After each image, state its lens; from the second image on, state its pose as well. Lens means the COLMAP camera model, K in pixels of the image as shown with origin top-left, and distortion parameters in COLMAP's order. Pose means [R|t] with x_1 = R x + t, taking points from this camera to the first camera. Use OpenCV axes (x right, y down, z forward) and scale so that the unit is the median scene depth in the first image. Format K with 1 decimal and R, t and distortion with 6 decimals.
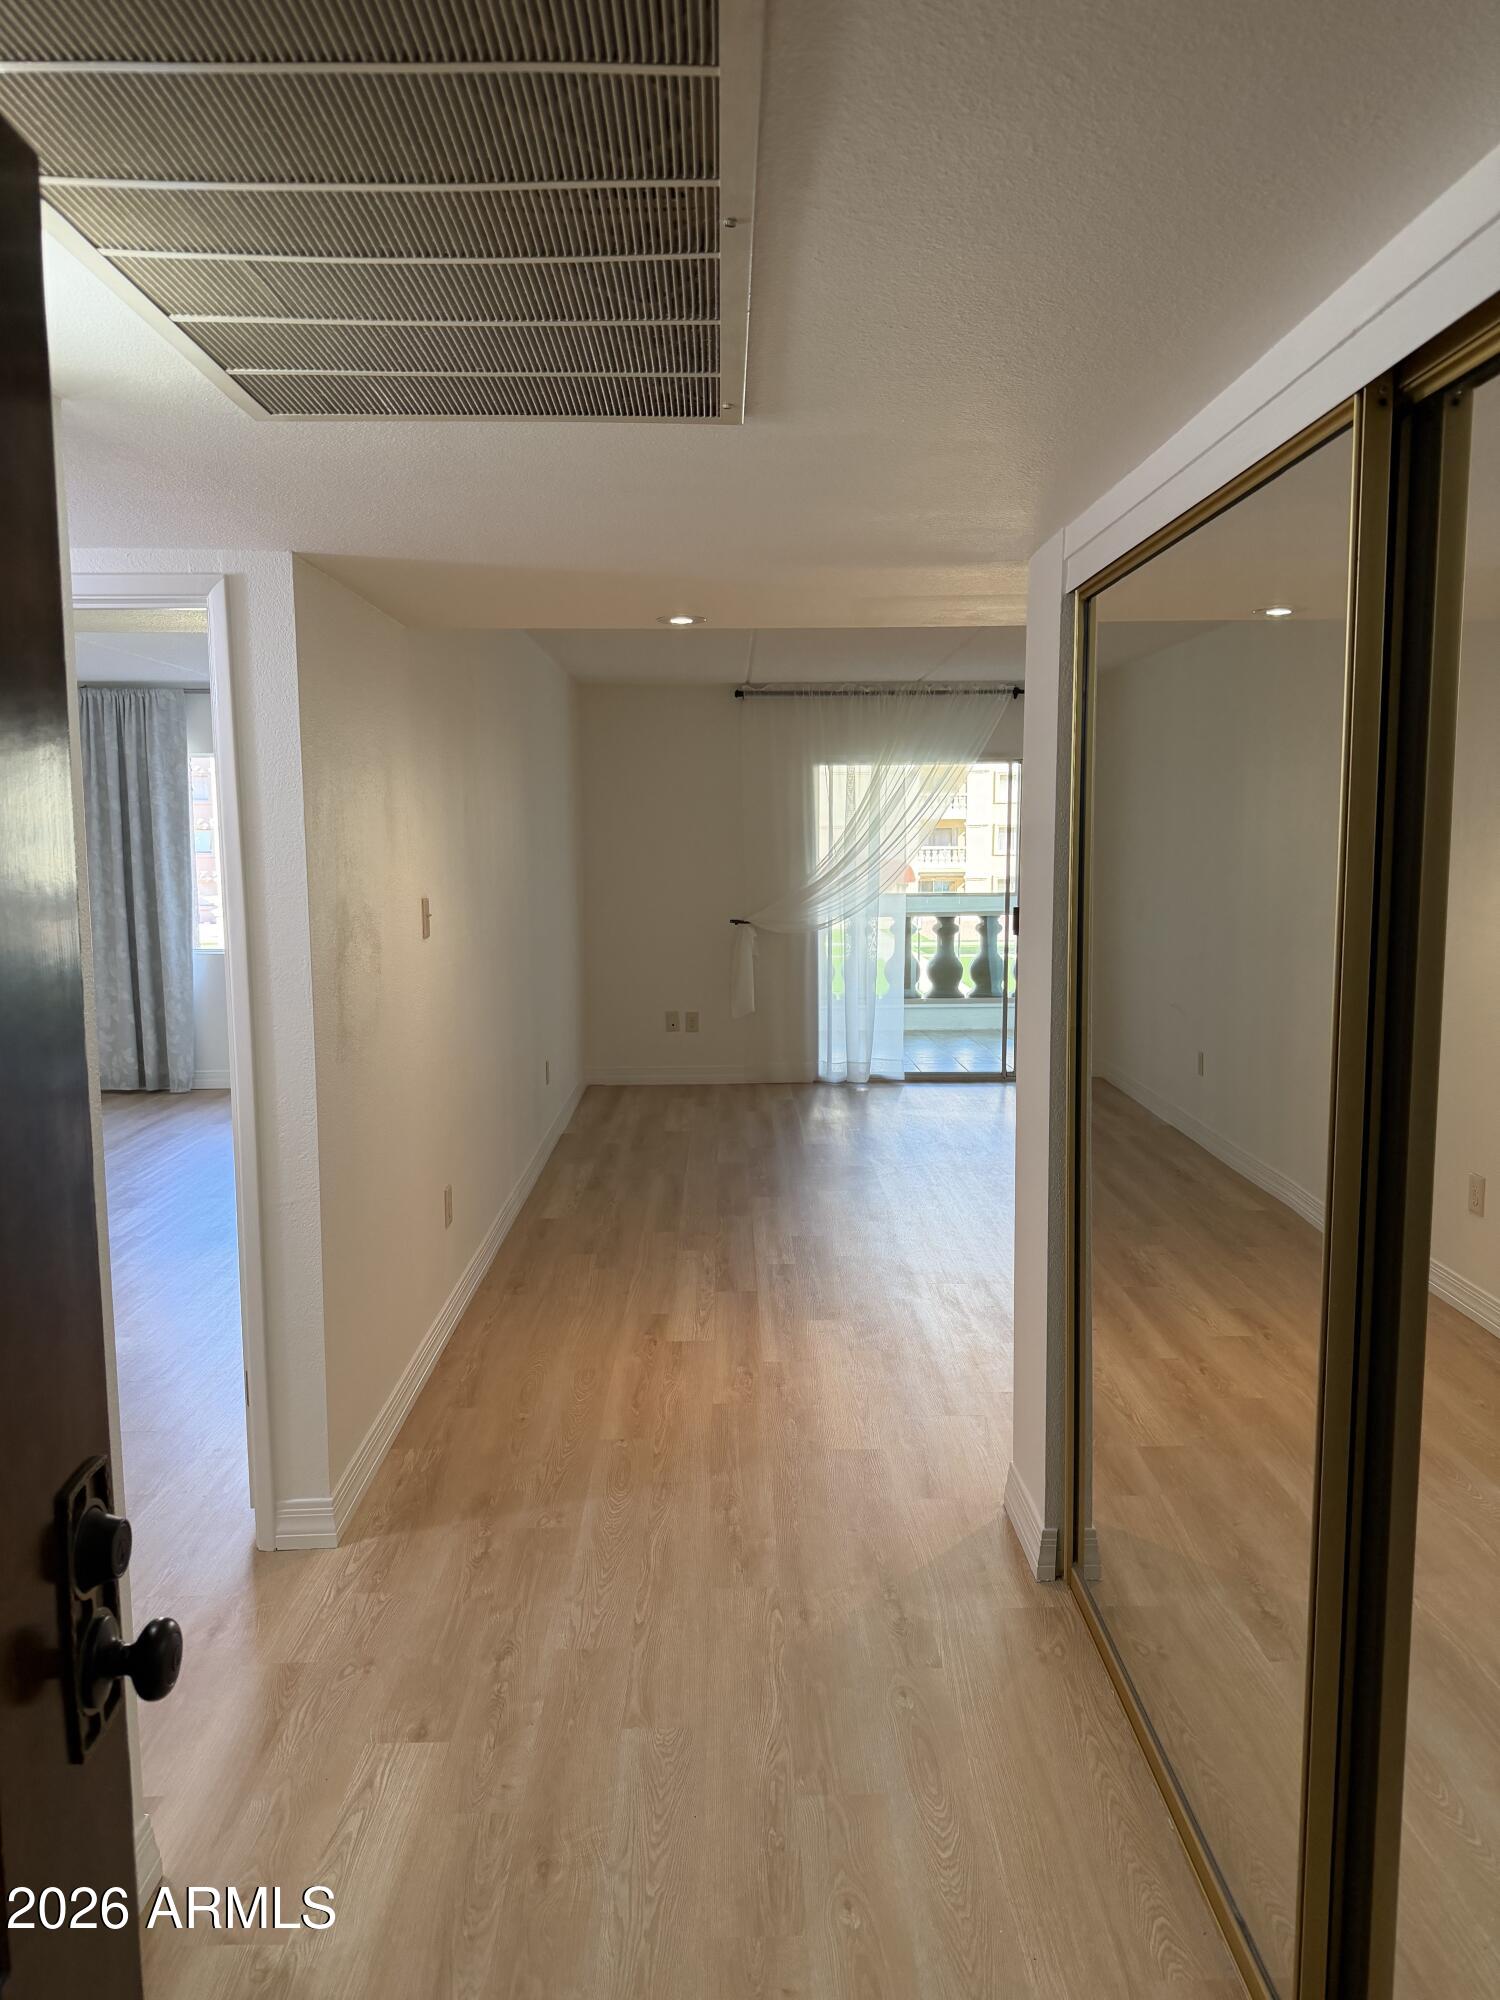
lens RADIAL K [[1403.2, 0, 736.4], [0, 1403.2, 1013.0], [0, 0, 1]] dist [0.021256, -0.010664]
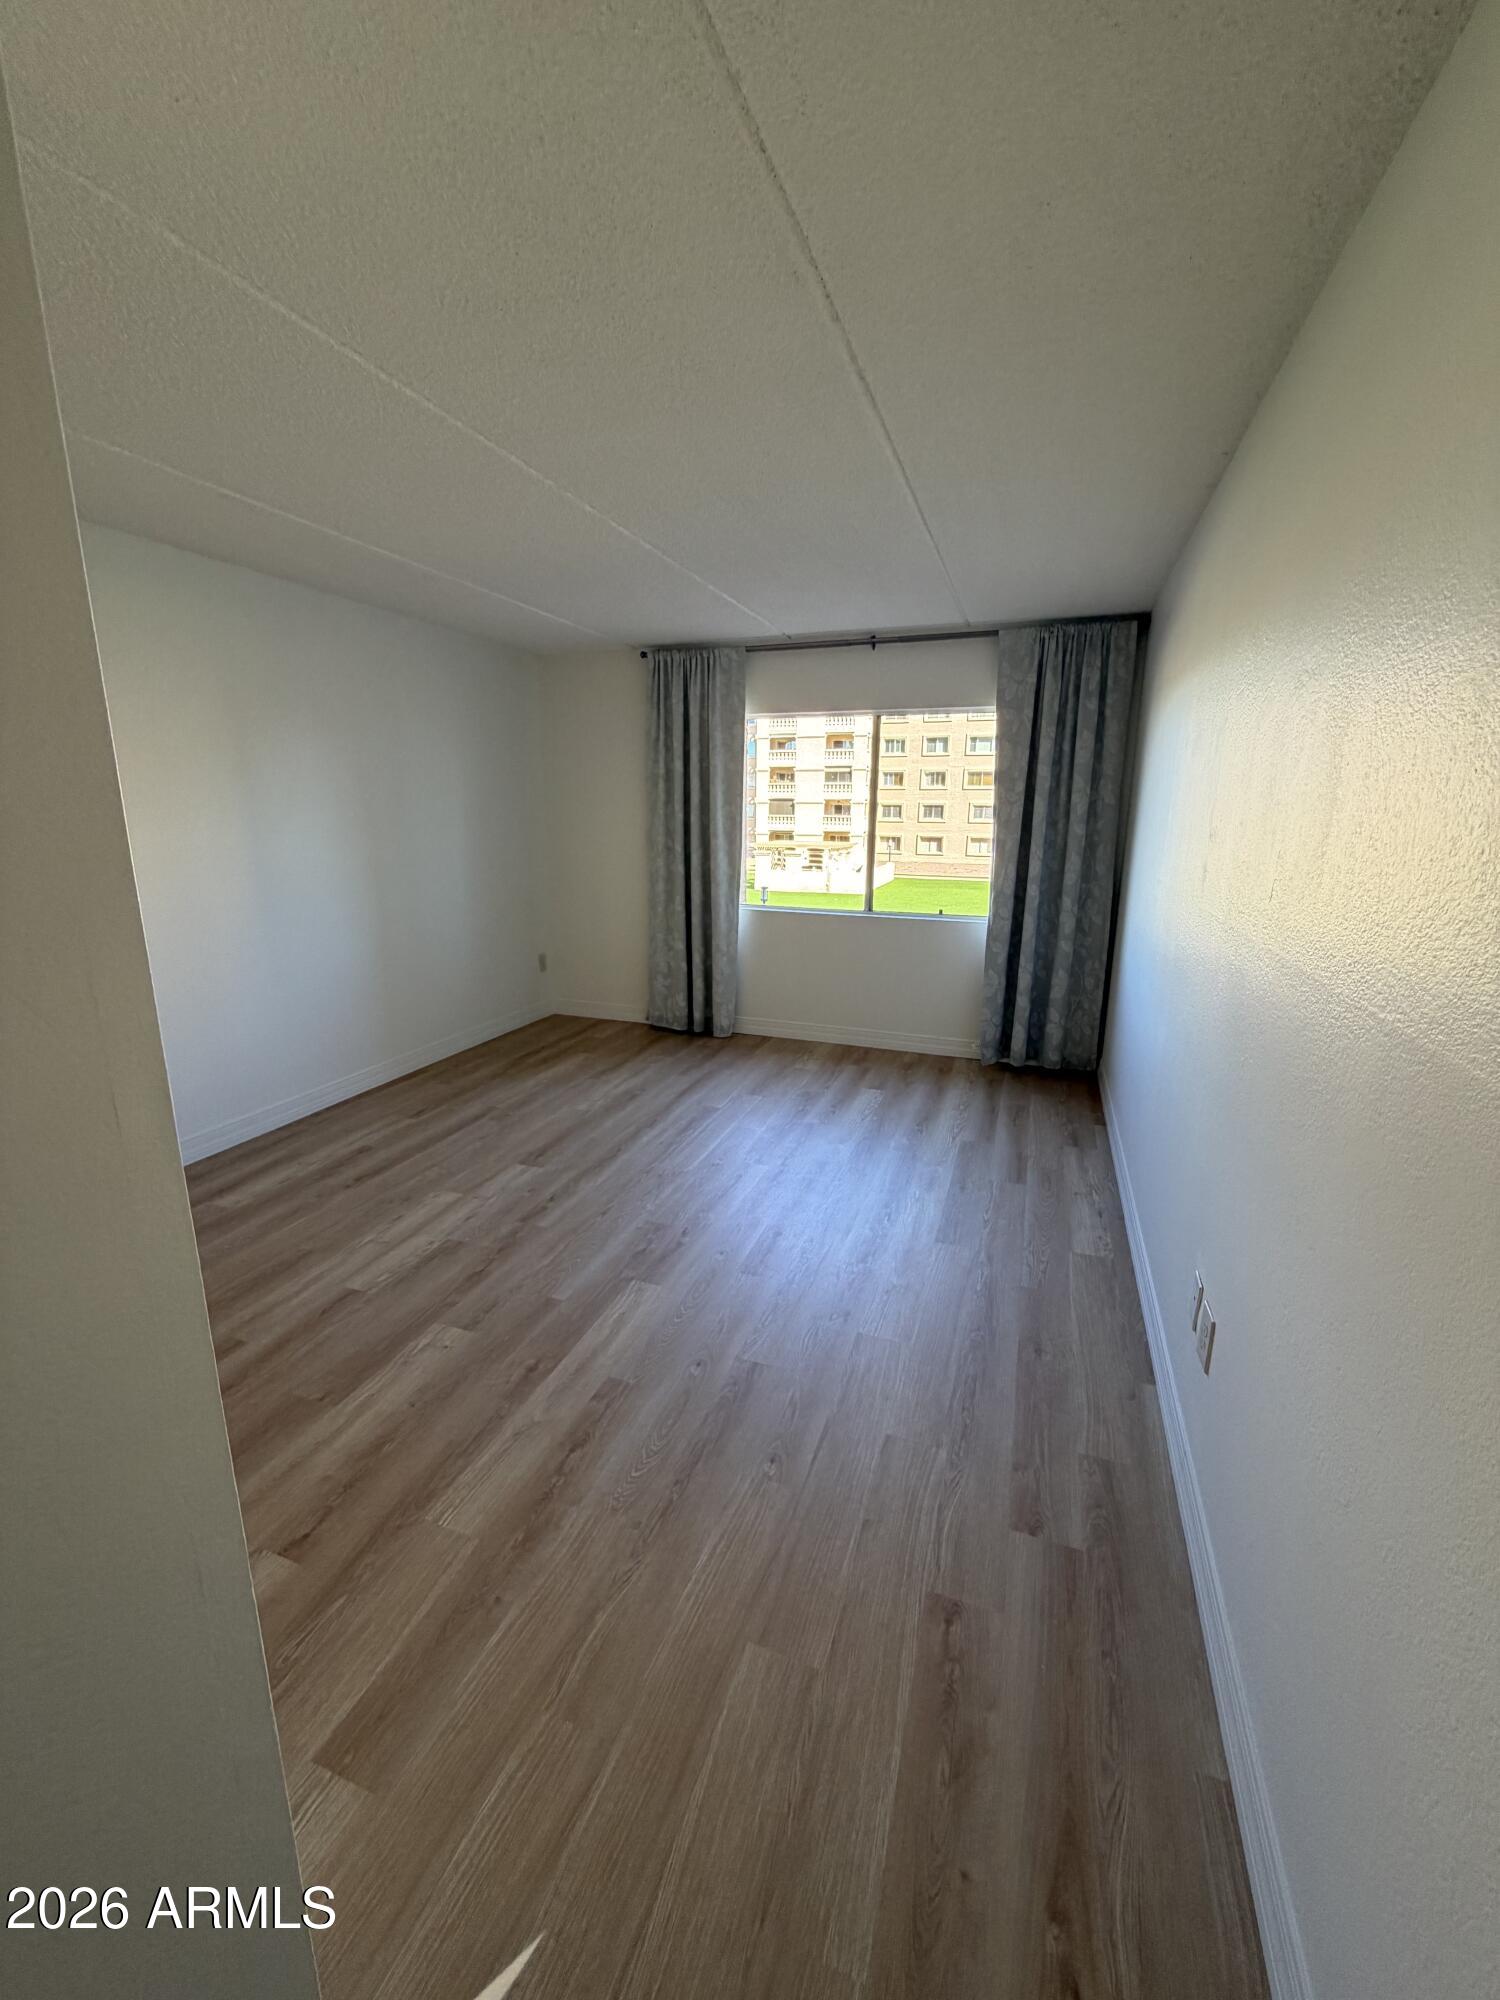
lens RADIAL K [[802.4, 0, 752.9], [0, 802.4, 1002.4], [0, 0, 1]] dist [-0.001376, -0.000243]
pose [[0.936572, 0.093575, -0.337752, -0.699580], [-0.055464, 0.991127, 0.120794, -0.197699], [0.346059, -0.094400, 0.933452, 1.823260]]
